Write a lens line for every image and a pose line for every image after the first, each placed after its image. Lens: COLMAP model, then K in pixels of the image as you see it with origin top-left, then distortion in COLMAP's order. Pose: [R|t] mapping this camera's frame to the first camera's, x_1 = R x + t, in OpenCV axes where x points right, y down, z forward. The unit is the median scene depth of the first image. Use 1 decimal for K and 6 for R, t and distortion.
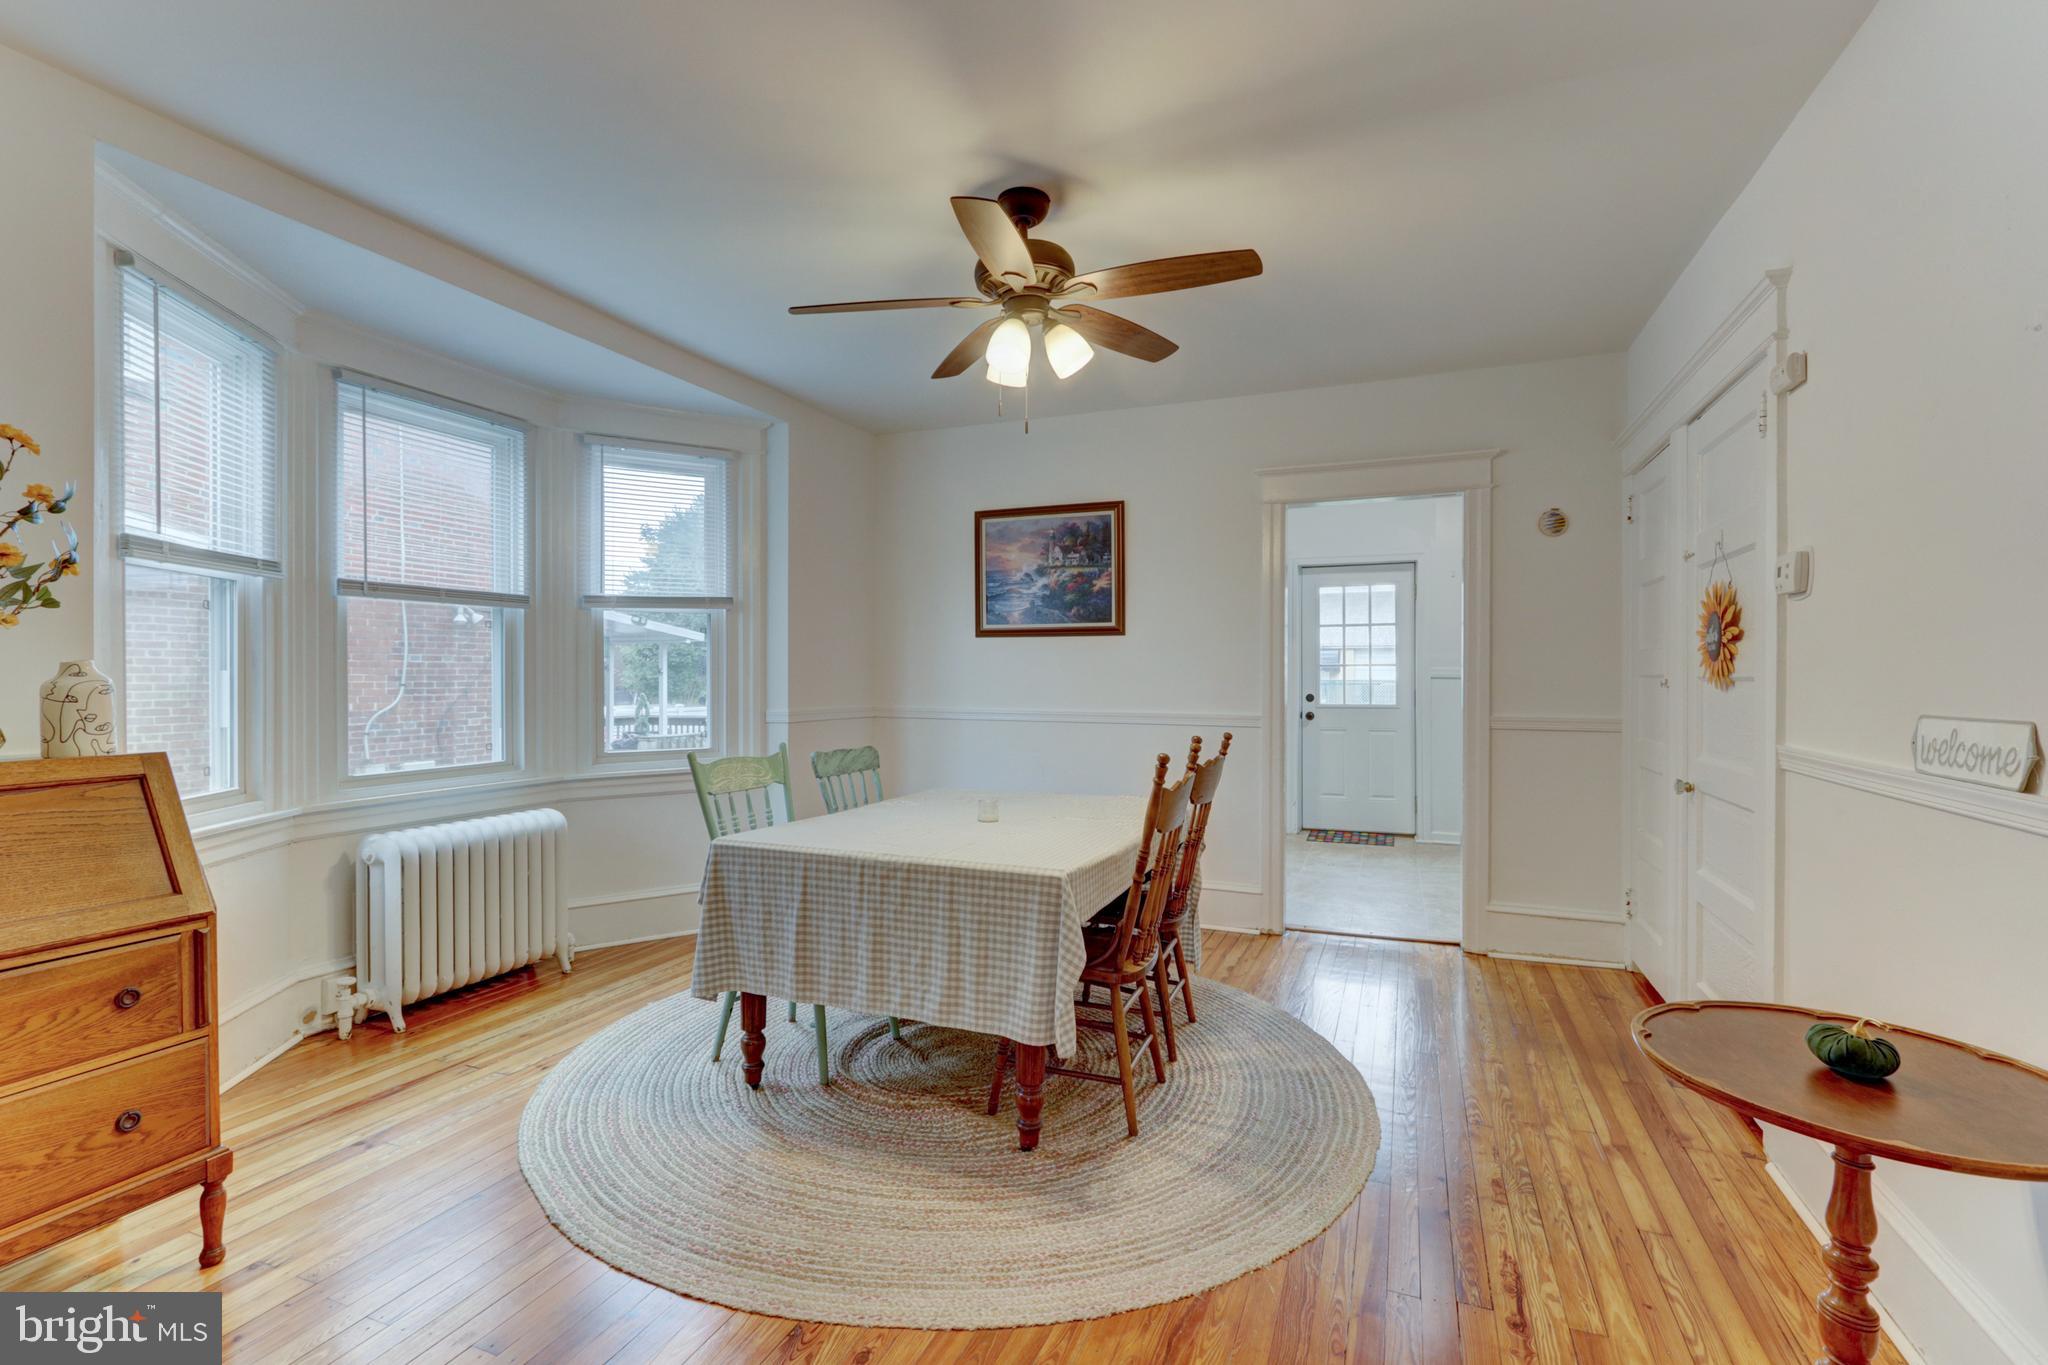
lens RADIAL K [[946.9, 0, 1009.8], [0, 946.9, 679.1], [0, 0, 1]] dist [-0.005611, 0.002659]
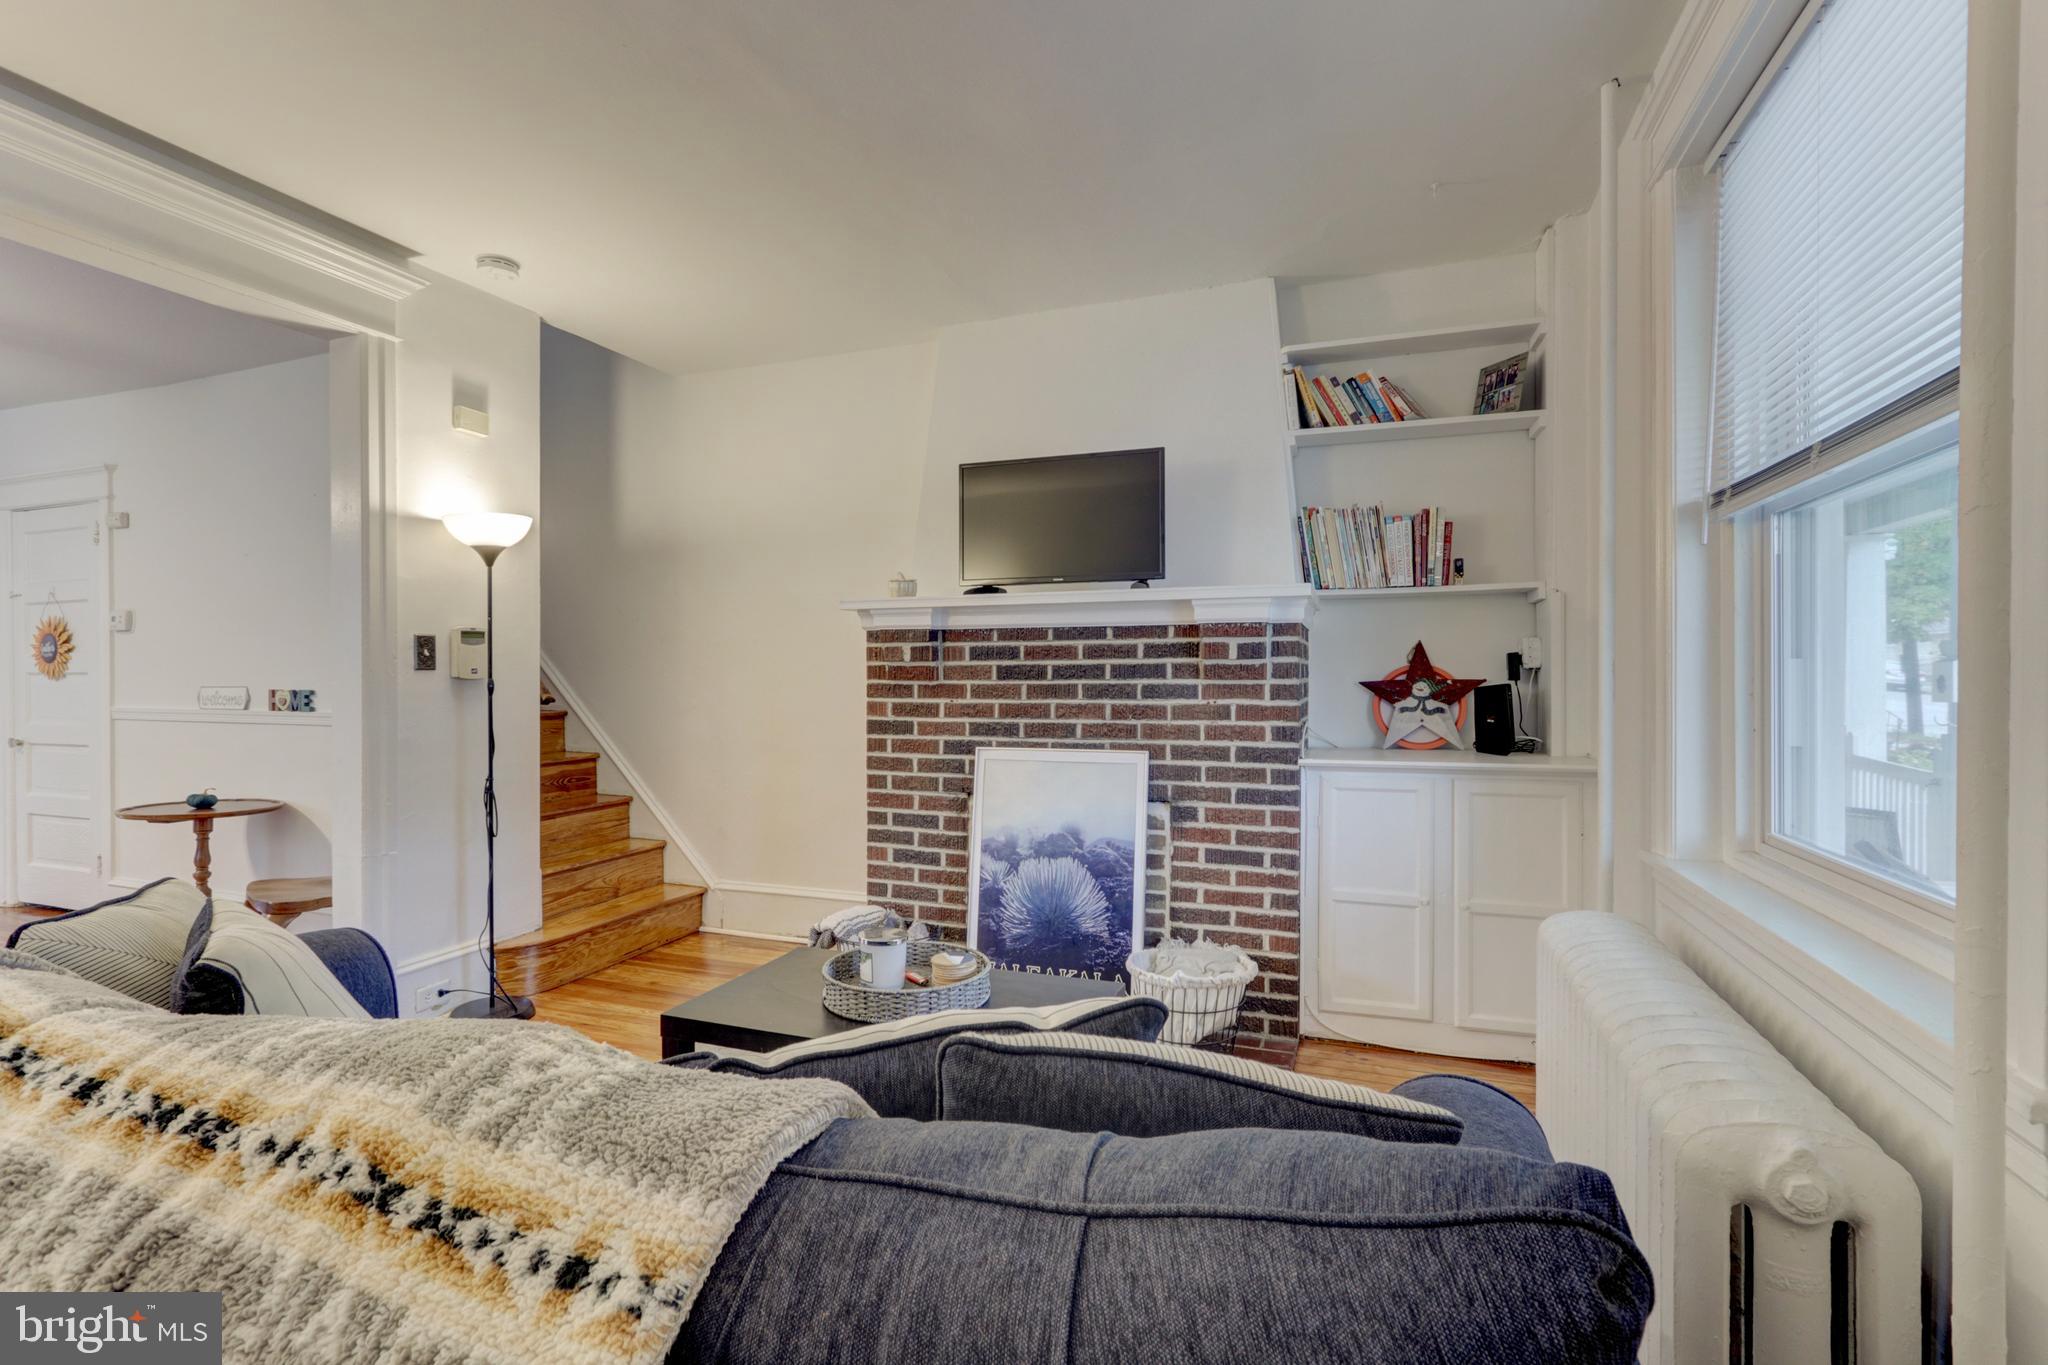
lens RADIAL K [[946.9, 0, 1026.9], [0, 946.9, 686.6], [0, 0, 1]] dist [-0.005611, 0.002659]
pose [[-0.037037, -0.011557, 0.999247, -0.961739], [0.004741, 0.999920, 0.011741, 0.010775], [-0.999303, 0.005173, -0.036979, -0.654605]]
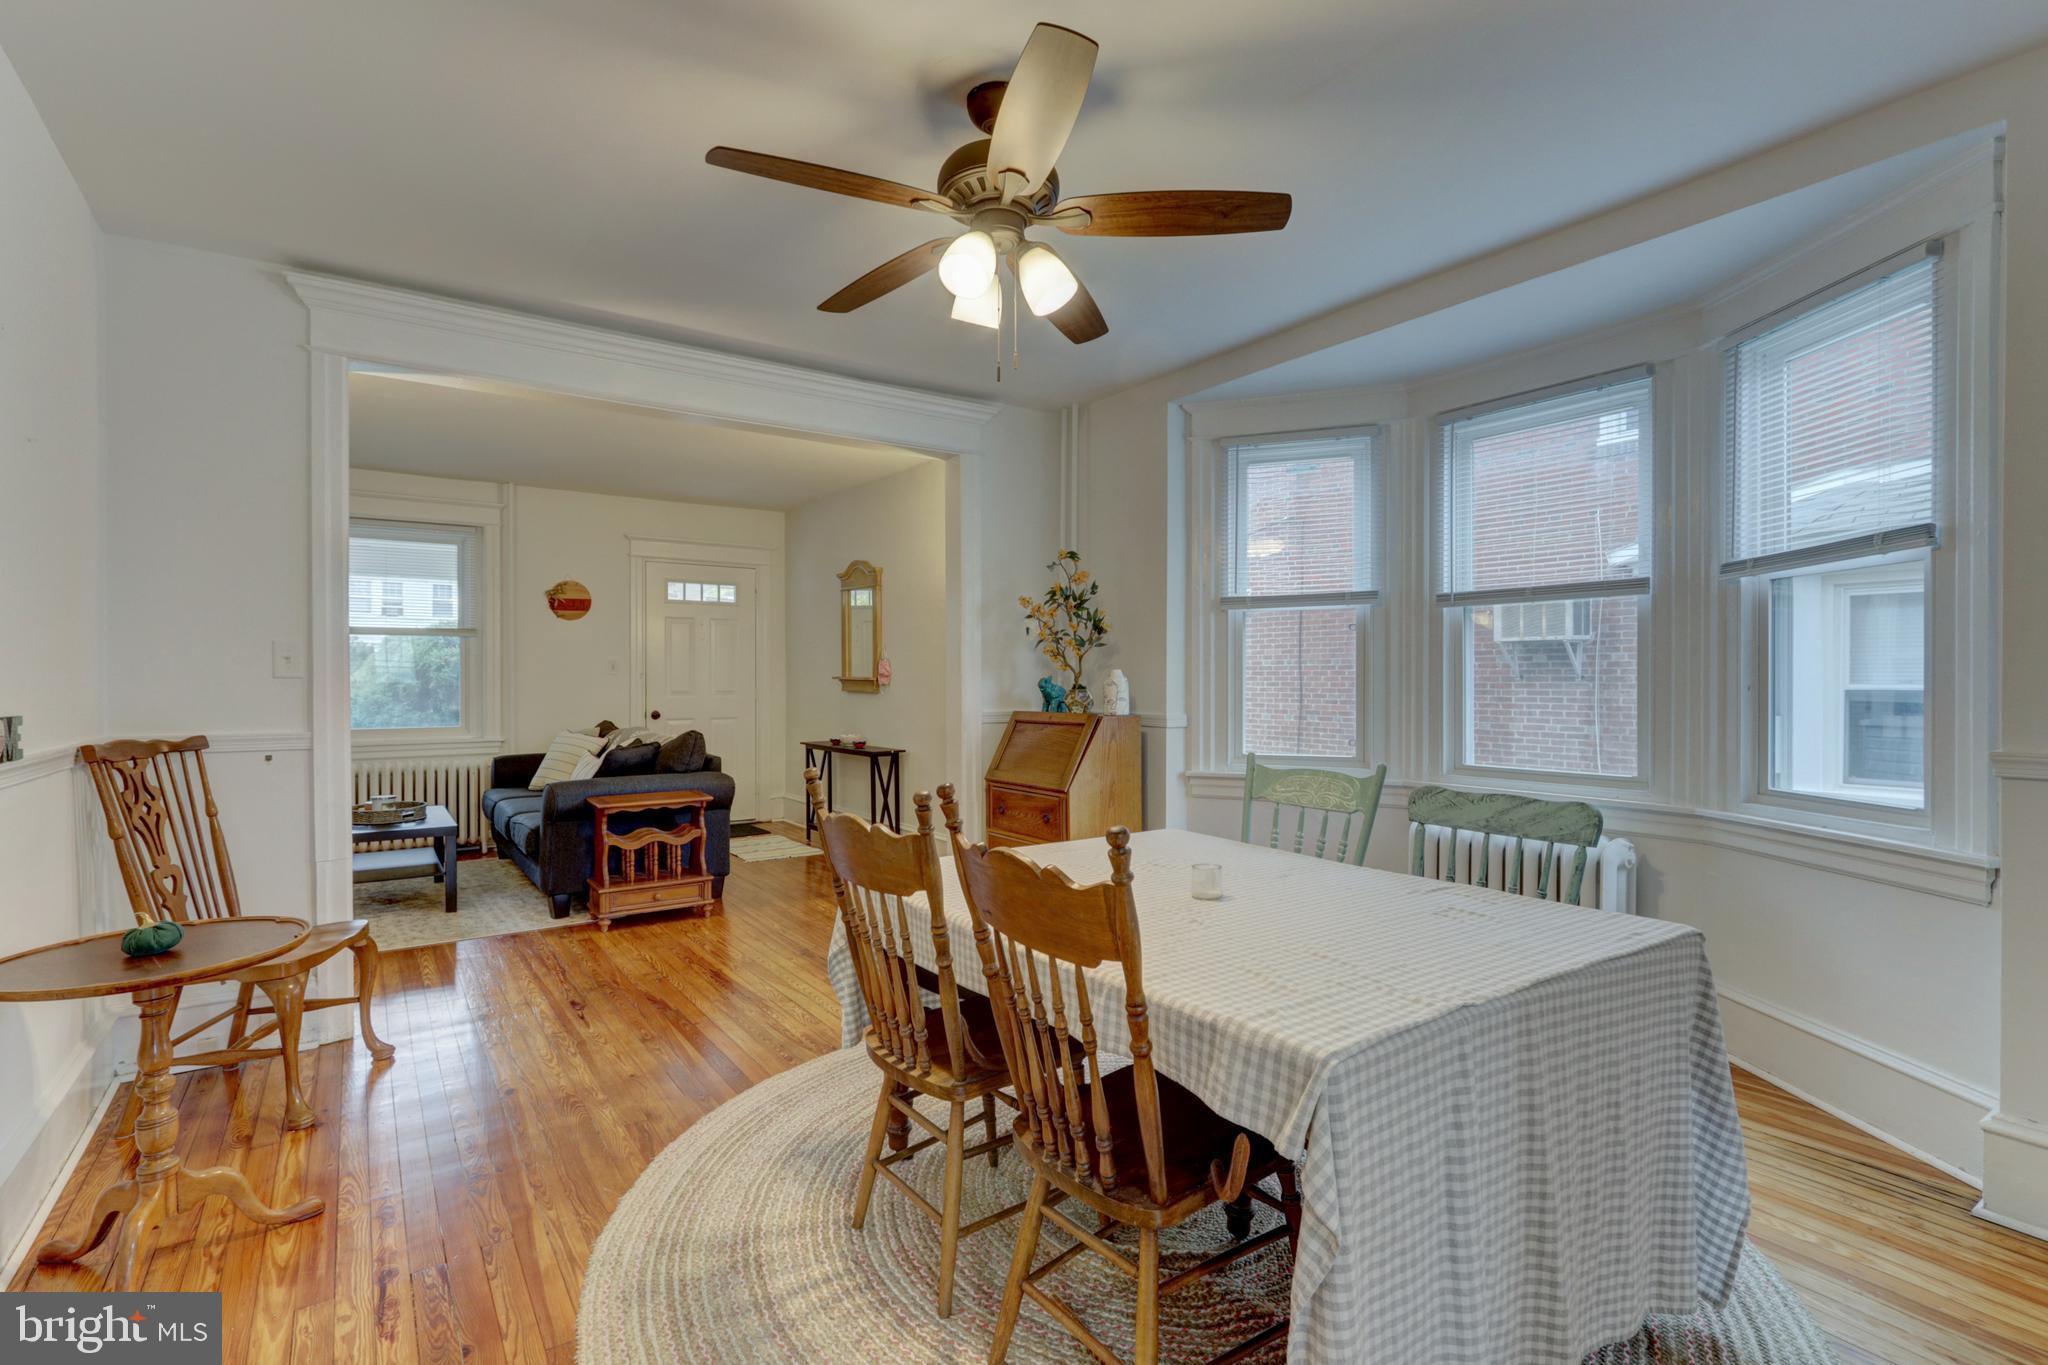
lens RADIAL K [[946.9, 0, 1006.0], [0, 946.9, 681.6], [0, 0, 1]] dist [-0.005611, 0.002659]
pose [[-0.538508, 0.005060, -0.842605, 0.660249], [-0.000722, 0.999979, 0.006467, -0.004986], [0.842620, 0.004091, -0.538493, 1.351065]]
